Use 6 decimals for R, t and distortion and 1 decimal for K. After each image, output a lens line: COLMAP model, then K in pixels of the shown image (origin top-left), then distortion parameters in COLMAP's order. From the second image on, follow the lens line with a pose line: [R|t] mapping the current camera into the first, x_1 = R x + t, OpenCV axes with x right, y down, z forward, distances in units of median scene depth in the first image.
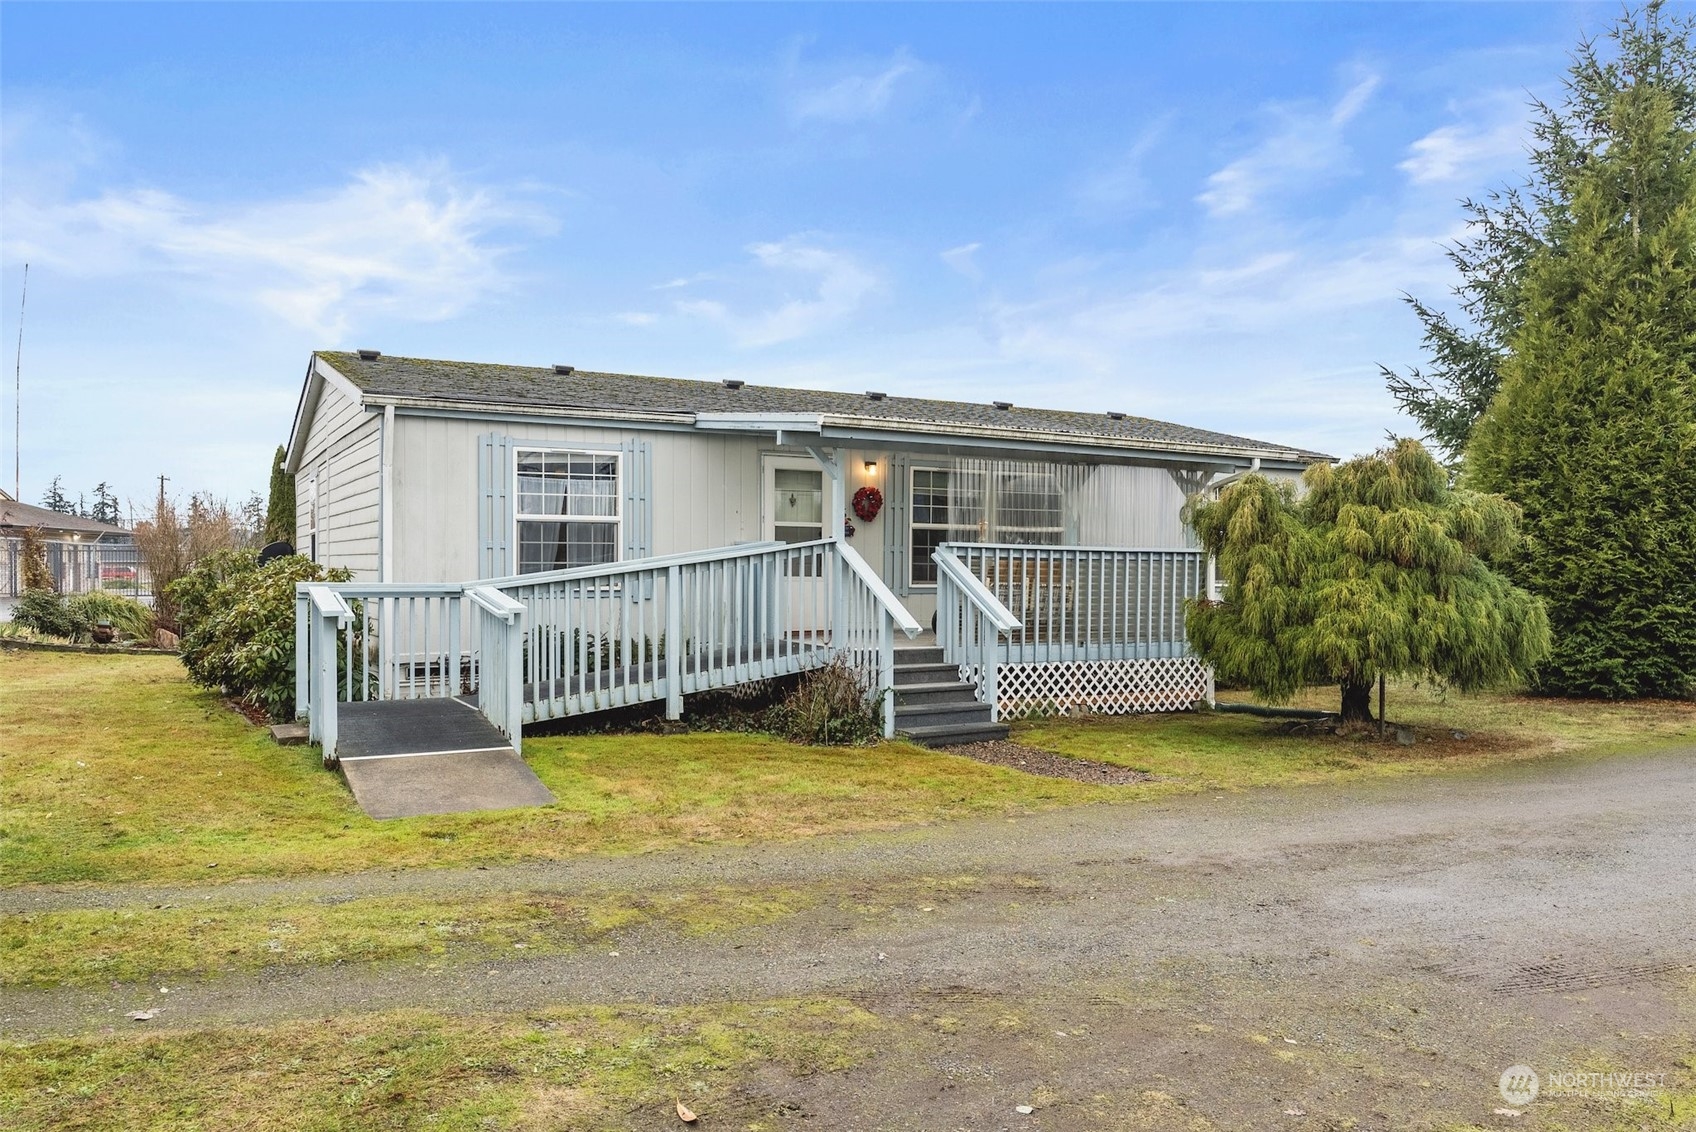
lens RADIAL K [[1202.3, 0, 848.0], [0, 1202.3, 566.0], [0, 0, 1]] dist [0.003698, 0.002404]
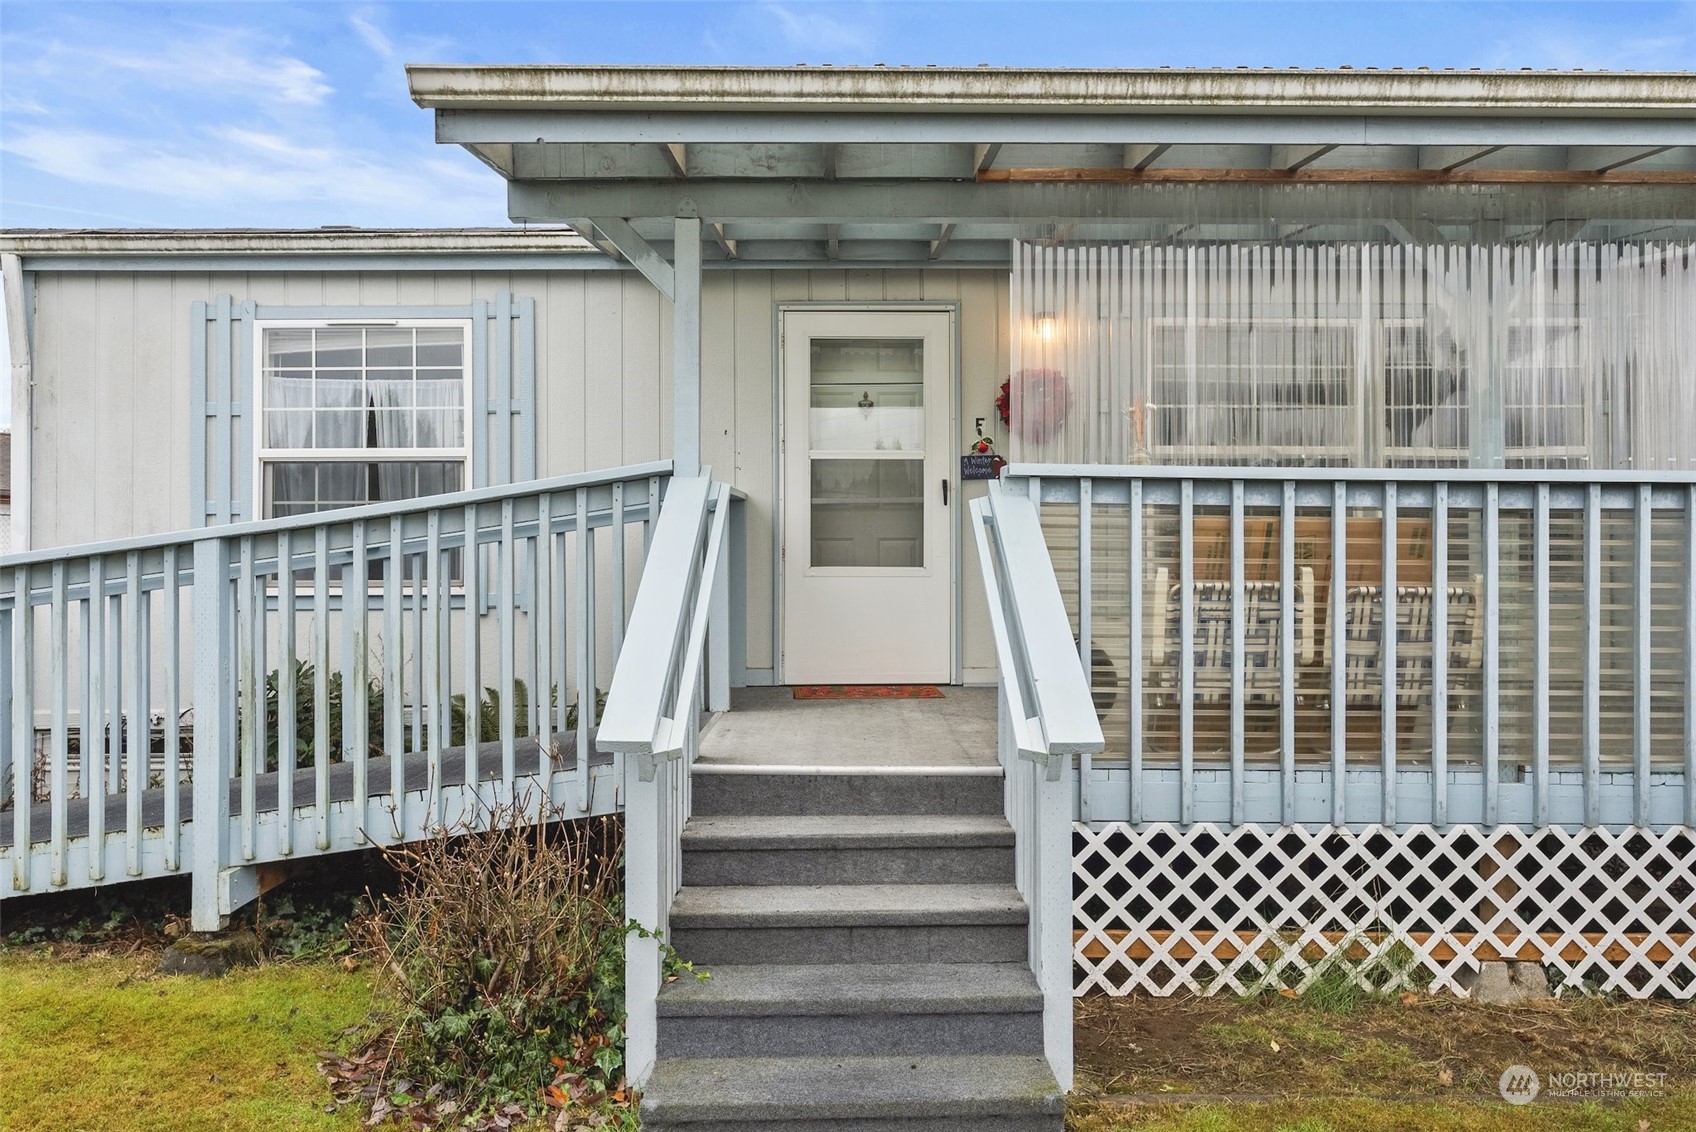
lens RADIAL K [[1238.6, 0, 848.7], [0, 1238.6, 528.9], [0, 0, 1]] dist [0.005620, 0.001478]
pose [[0.878797, -0.017382, -0.476878, 0.198803], [0.006246, 0.999670, -0.024926, 0.006813], [0.477154, 0.018926, 0.878616, 0.626768]]
